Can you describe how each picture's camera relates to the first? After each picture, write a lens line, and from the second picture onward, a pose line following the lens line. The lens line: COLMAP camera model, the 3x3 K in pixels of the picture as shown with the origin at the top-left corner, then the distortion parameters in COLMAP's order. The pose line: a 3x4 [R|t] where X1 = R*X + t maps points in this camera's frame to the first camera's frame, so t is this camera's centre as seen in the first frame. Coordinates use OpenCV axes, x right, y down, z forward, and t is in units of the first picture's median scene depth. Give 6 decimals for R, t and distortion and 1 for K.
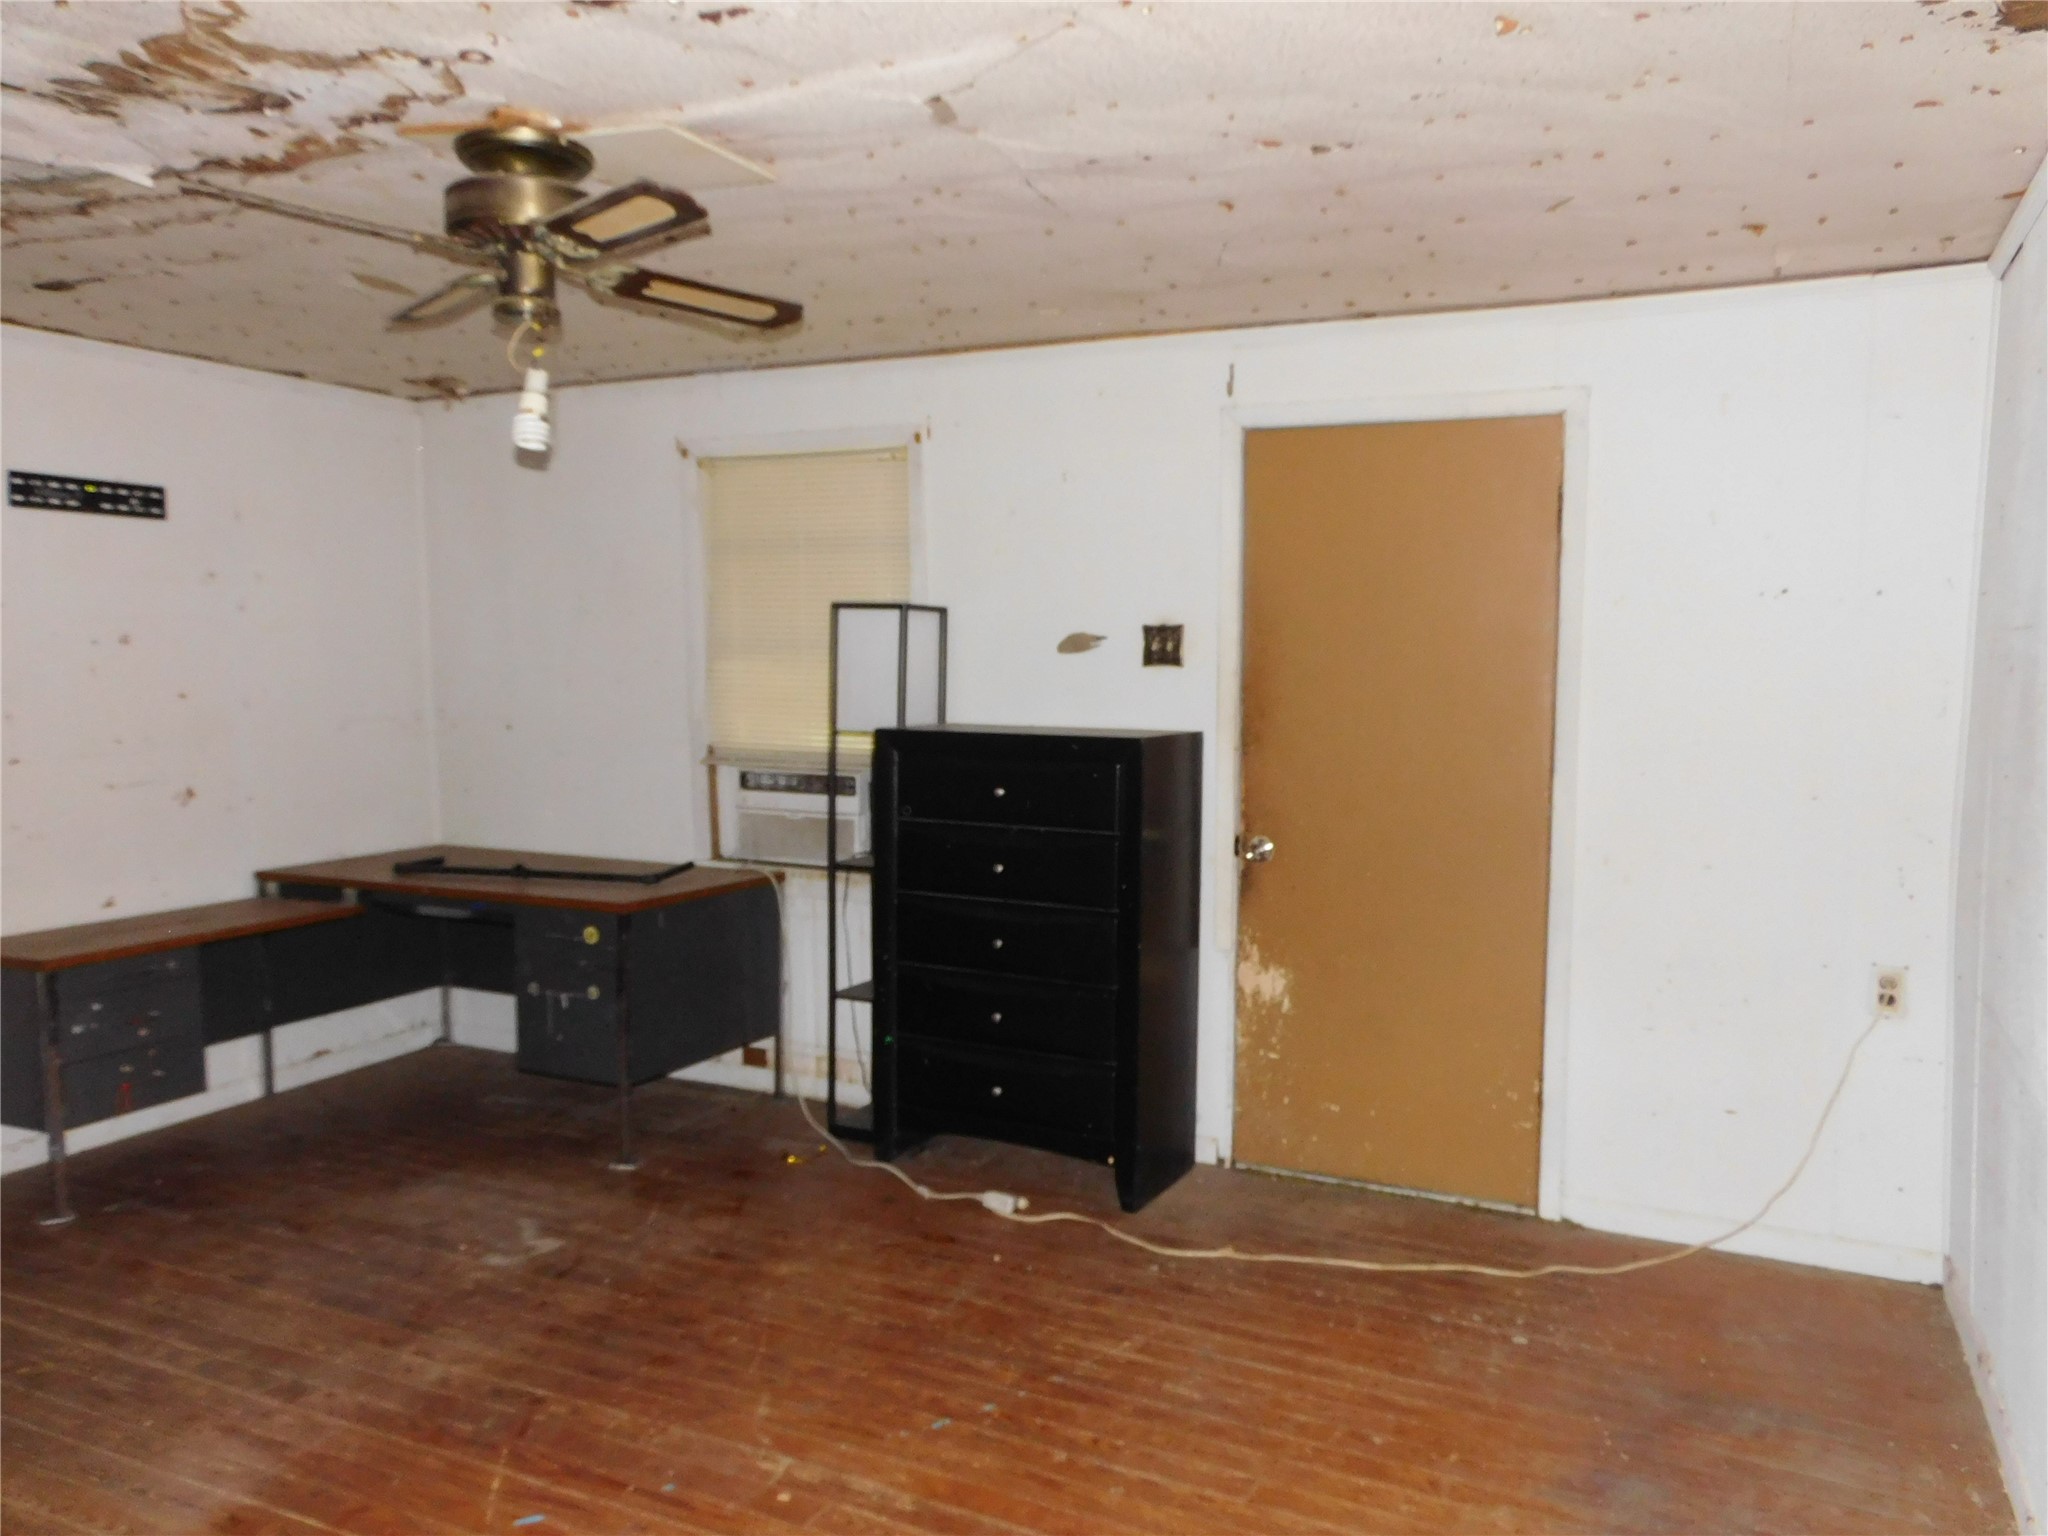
lens RADIAL K [[1498.8, 0, 1027.0], [0, 1498.8, 774.2], [0, 0, 1]] dist [0.002494, 0.001892]
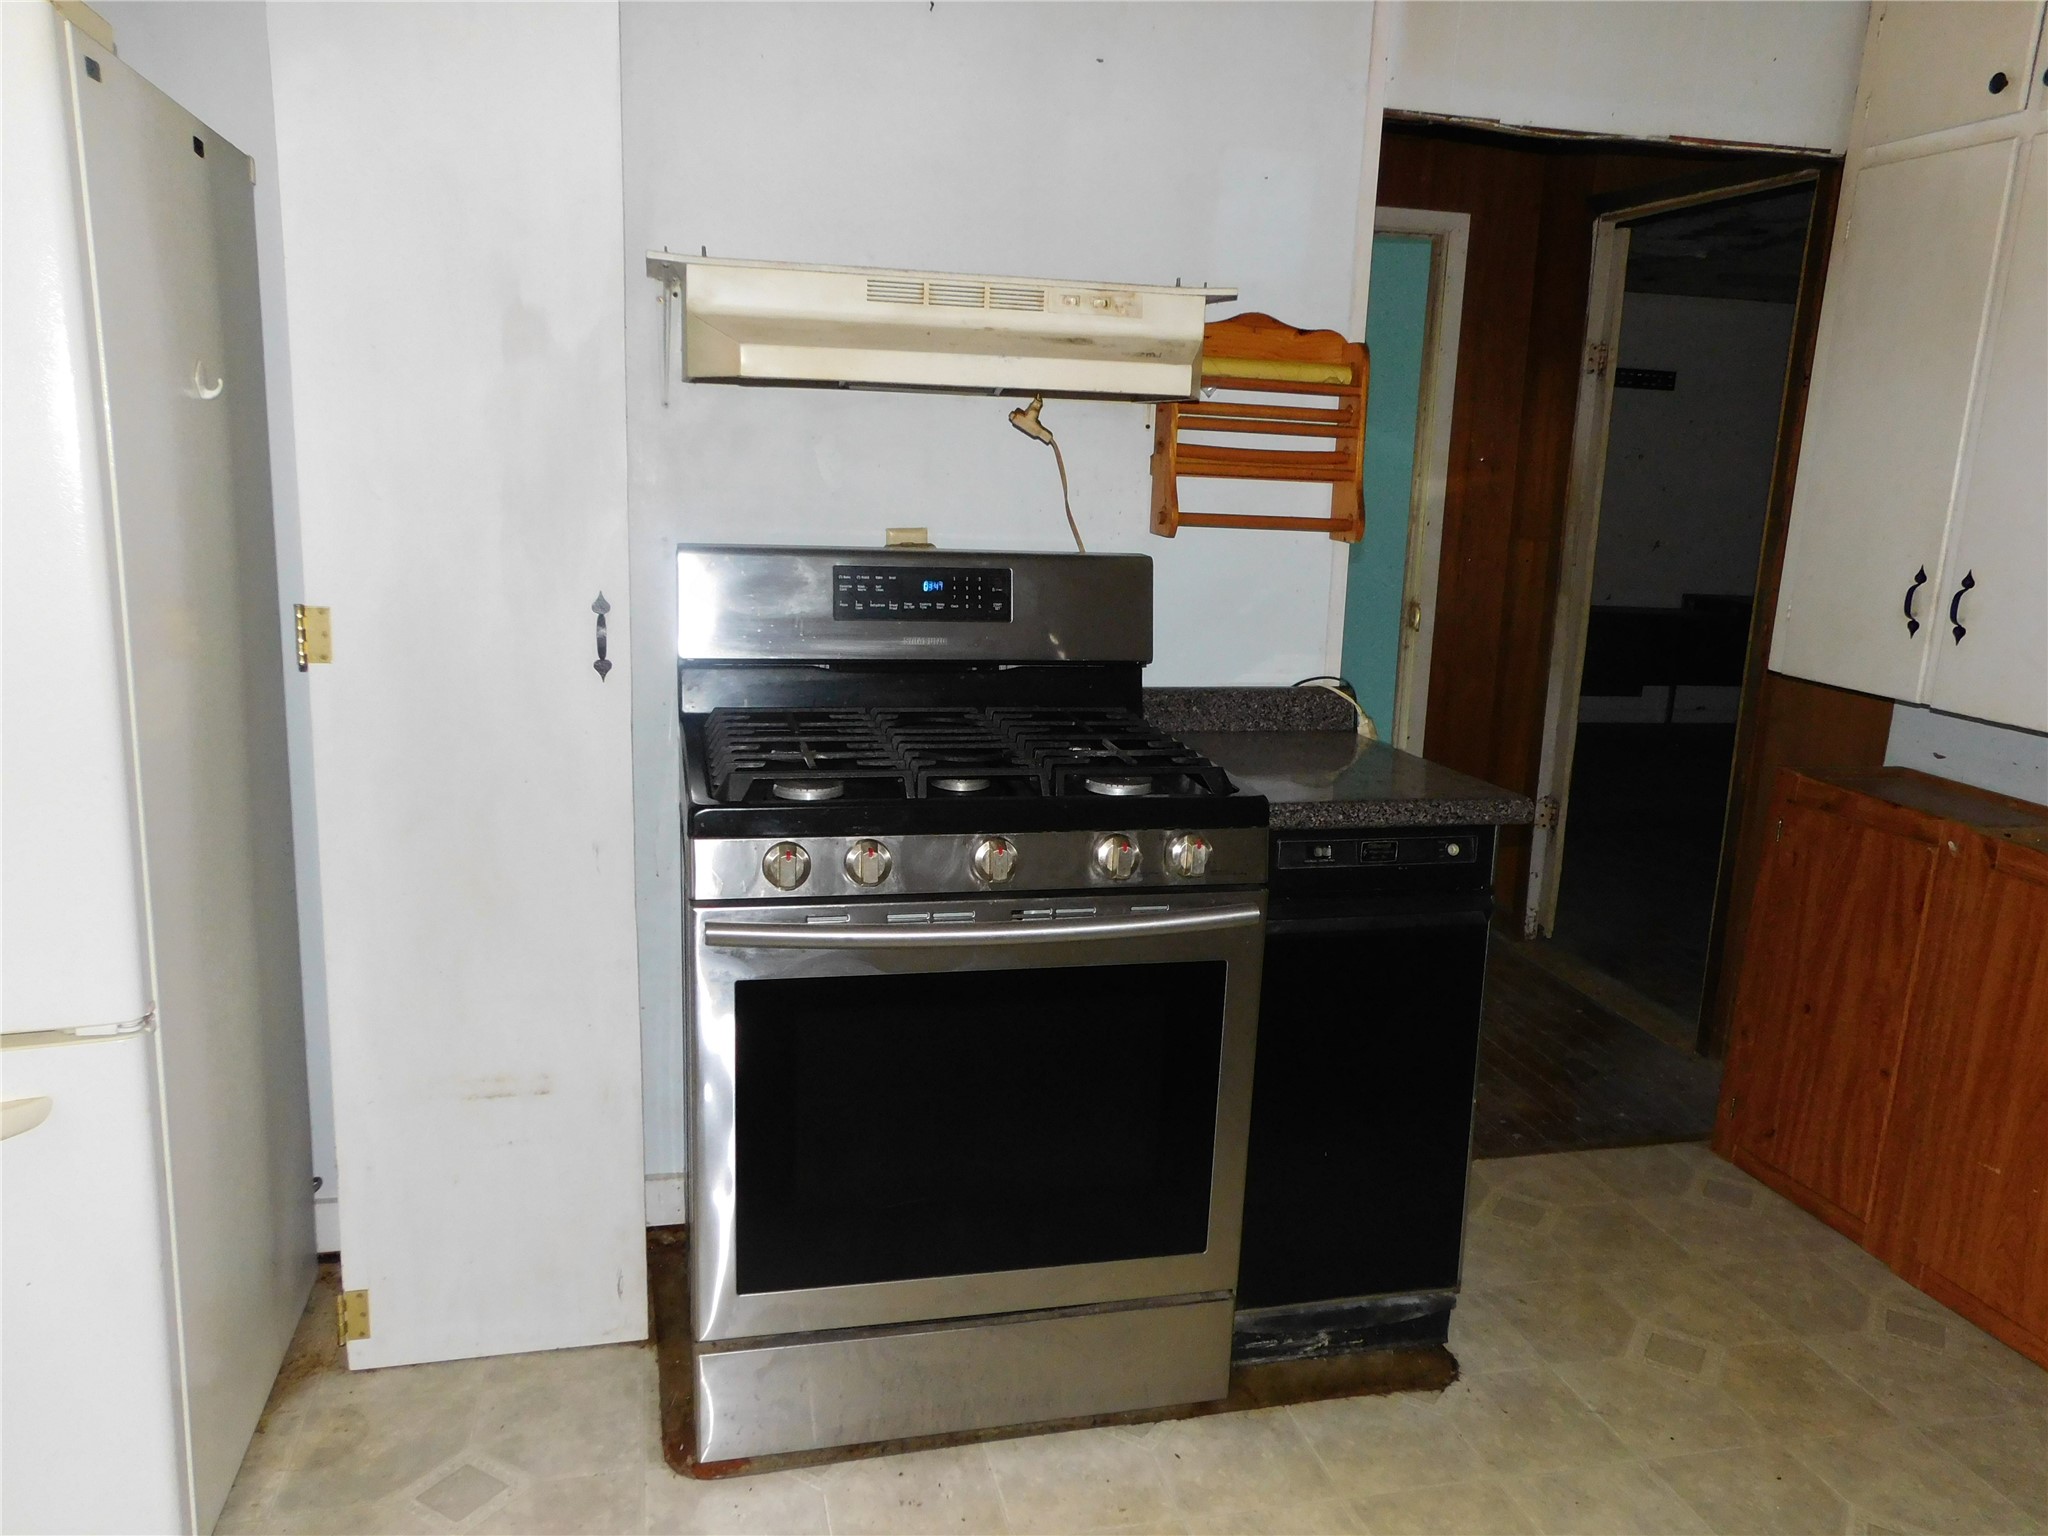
lens RADIAL K [[1498.8, 0, 1021.9], [0, 1498.8, 775.7], [0, 0, 1]] dist [0.002494, 0.001892]
pose [[0.630451, 0.185356, -0.753773, 0.362365], [-0.119833, 0.982671, 0.141416, 0.119407], [0.766923, 0.001171, 0.641738, -0.725847]]
